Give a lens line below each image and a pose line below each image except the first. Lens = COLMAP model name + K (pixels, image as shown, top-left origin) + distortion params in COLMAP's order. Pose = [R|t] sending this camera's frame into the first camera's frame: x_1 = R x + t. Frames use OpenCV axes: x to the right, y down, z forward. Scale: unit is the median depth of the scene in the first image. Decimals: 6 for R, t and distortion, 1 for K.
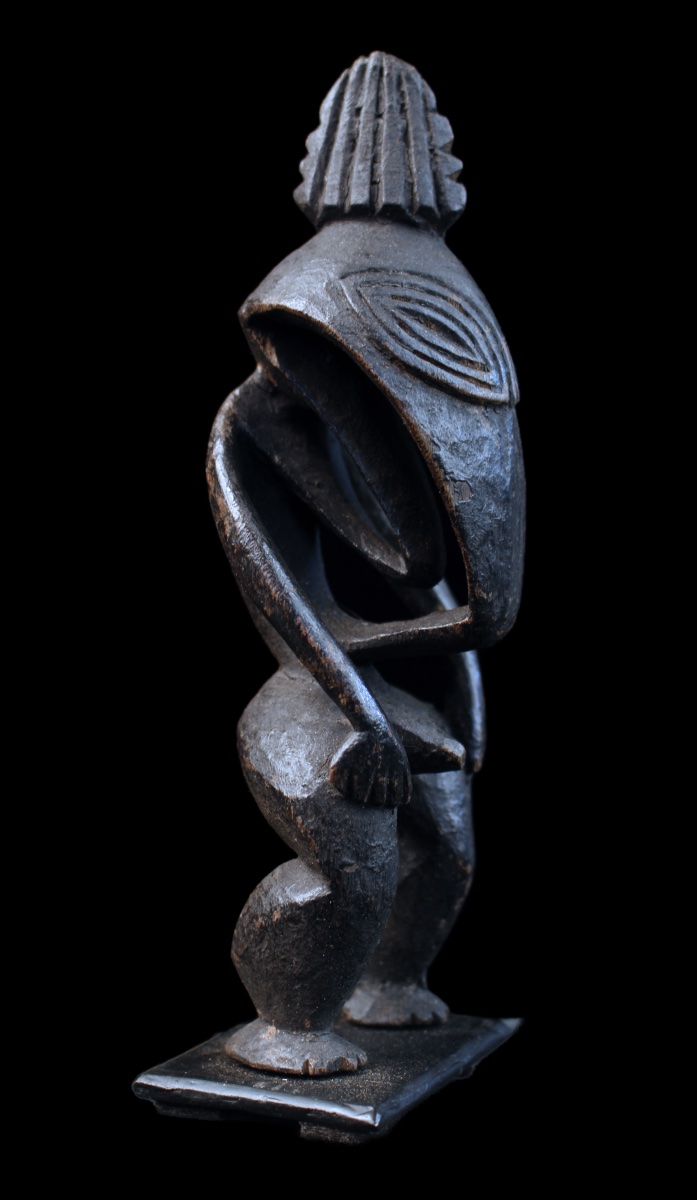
lens RADIAL K [[1892.7, 0, 348.4], [0, 1892.7, 617.6], [0, 0, 1]] dist [-0.091414, 0.001725]
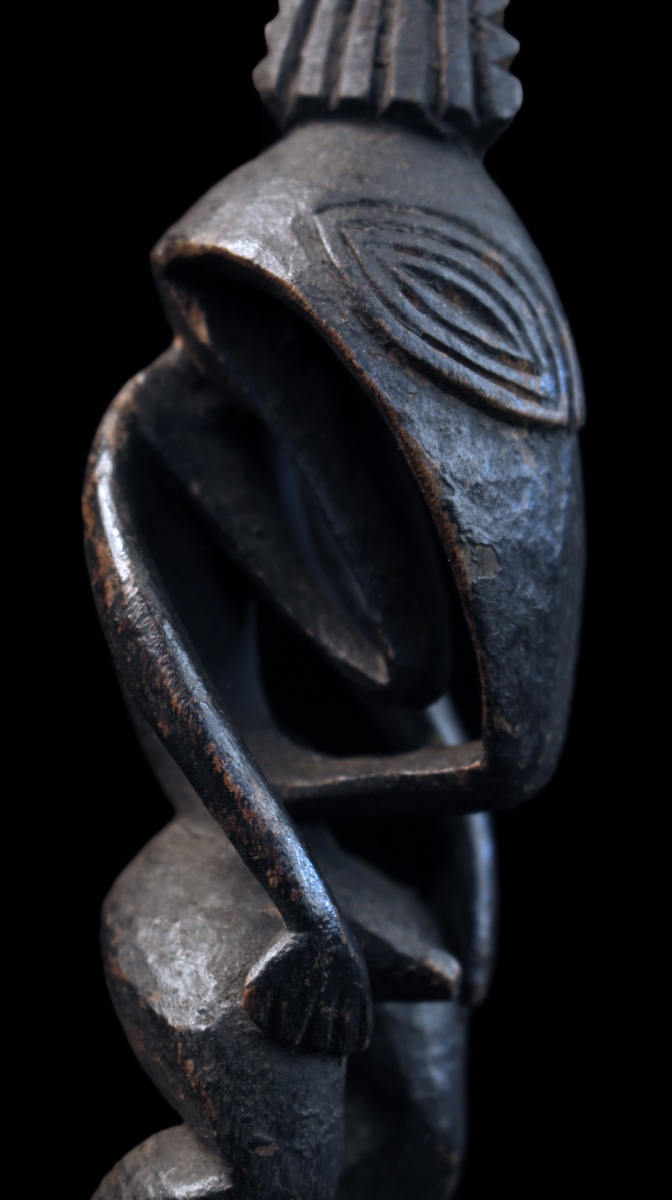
lens RADIAL K [[2857.1, 0, 336.0], [0, 2857.1, 600.0], [0, 0, 1]] dist [0.030791, -0.308121]
pose [[0.997485, 0.069802, 0.012301, -0.000087], [-0.069244, 0.996755, -0.041035, -0.011083], [-0.015125, 0.040080, 0.999082, 0.046564]]
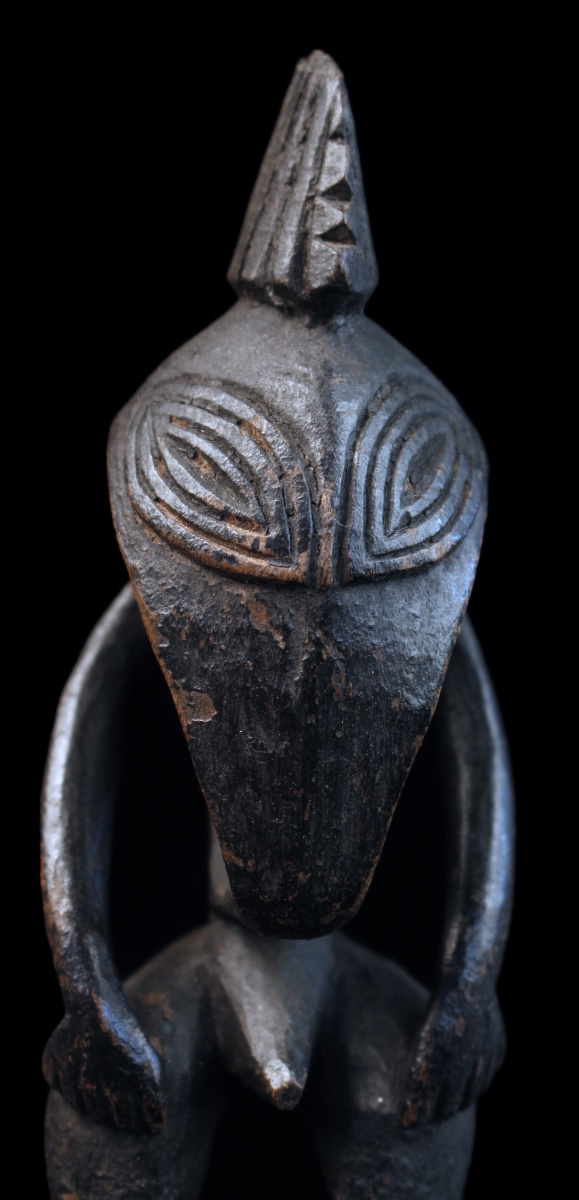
lens RADIAL K [[2536.2, 0, 382.2], [0, 2536.2, 600.3], [0, 0, 1]] dist [0.015557, 0.042327]
pose [[0.564056, 0.107180, -0.818751, 0.833566], [-0.114368, 0.992124, 0.051085, -0.156671], [0.817778, 0.064824, 0.571872, 0.516311]]
